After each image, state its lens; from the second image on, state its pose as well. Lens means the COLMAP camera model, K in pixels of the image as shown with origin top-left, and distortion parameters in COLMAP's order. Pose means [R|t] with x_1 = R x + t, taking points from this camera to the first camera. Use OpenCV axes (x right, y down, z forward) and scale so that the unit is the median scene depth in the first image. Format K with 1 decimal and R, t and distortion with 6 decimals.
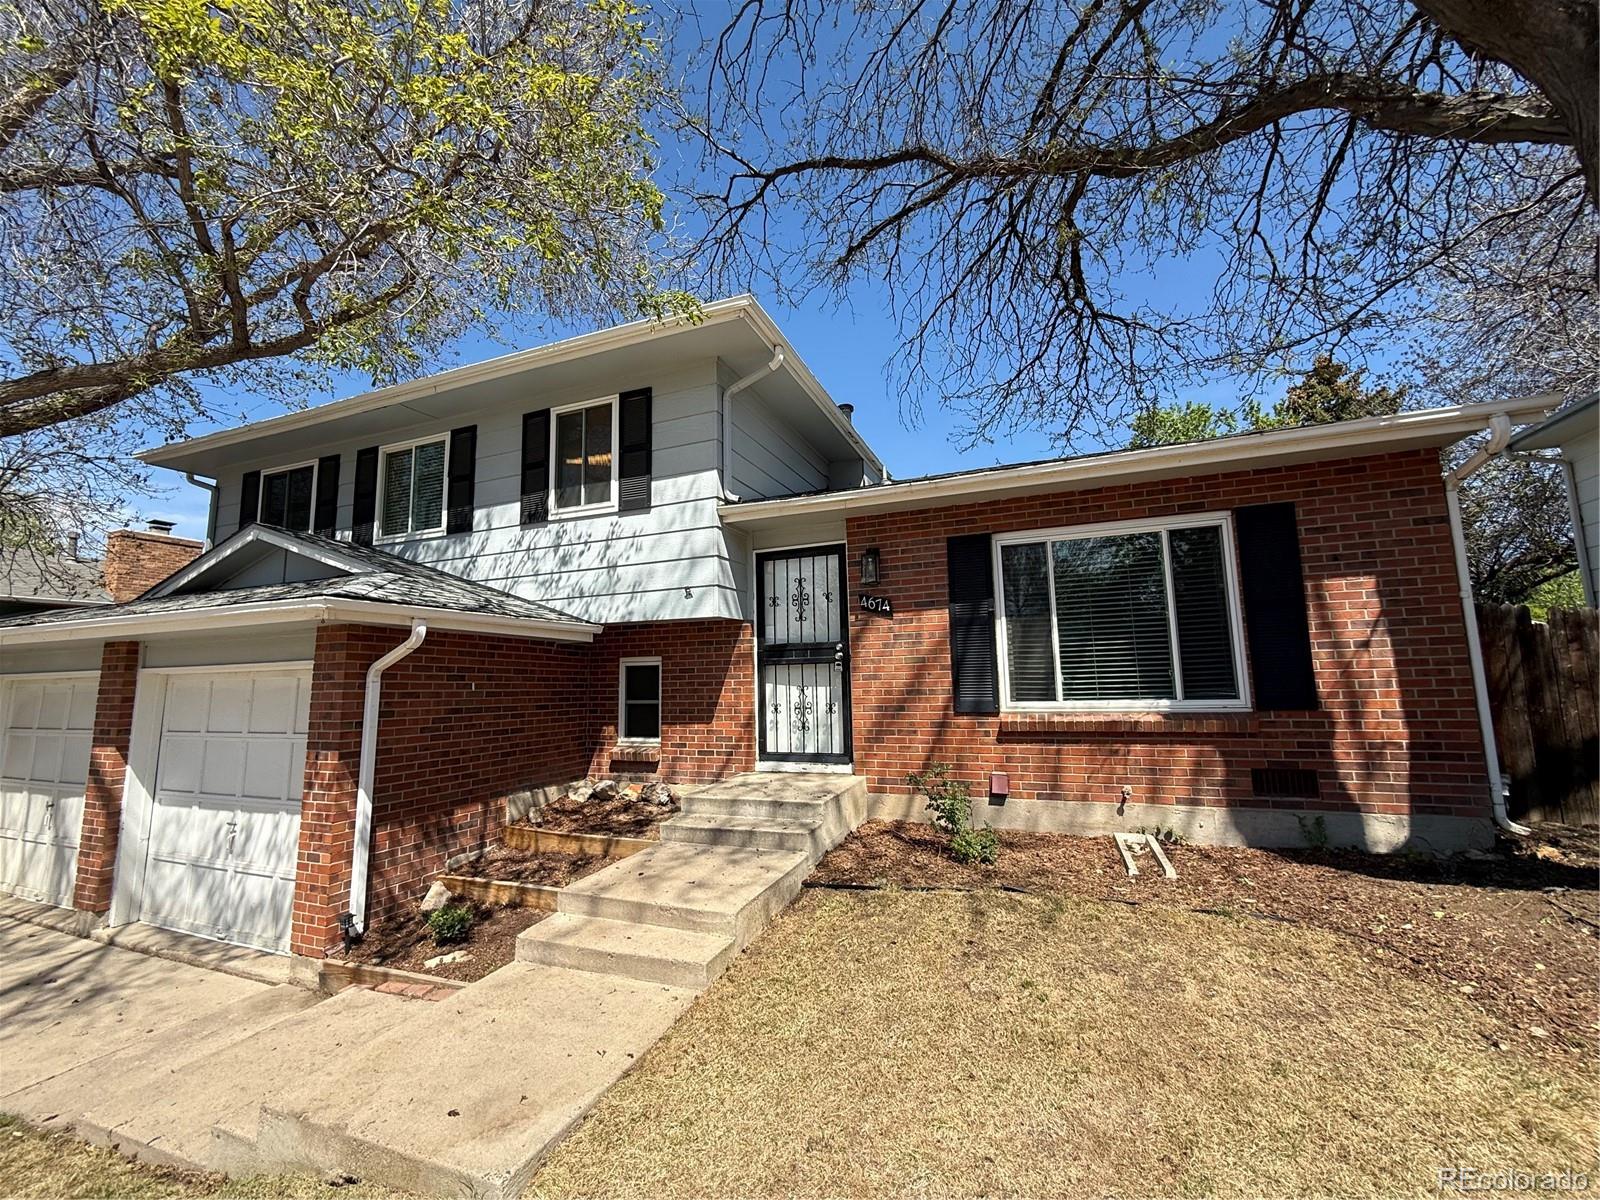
lens RADIAL K [[638.5, 0, 802.5], [0, 638.5, 602.8], [0, 0, 1]] dist [0.000158, 0.000247]
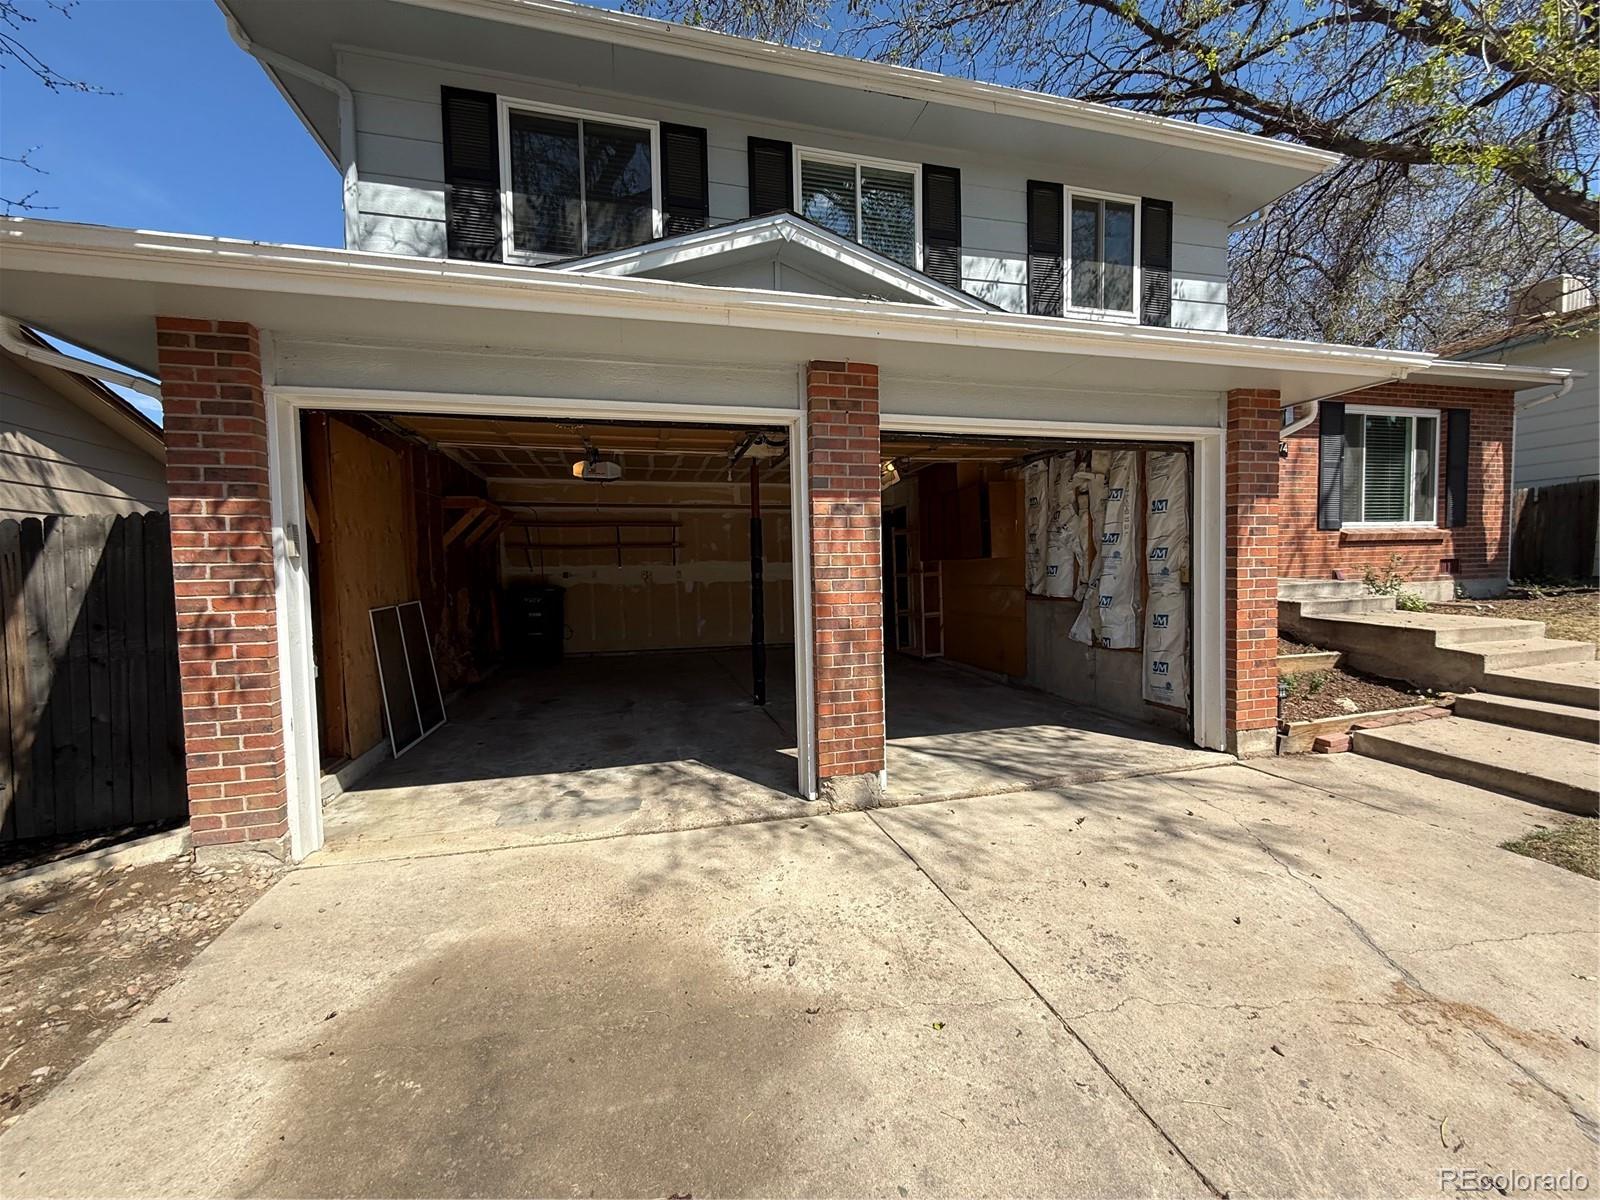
lens RADIAL K [[638.5, 0, 802.5], [0, 638.5, 602.8], [0, 0, 1]] dist [0.000158, 0.000247]
pose [[0.811662, -0.047923, 0.582159, -1.229184], [-0.088562, 0.975012, 0.203738, 0.114361], [-0.577375, -0.216924, 0.787135, 0.380528]]
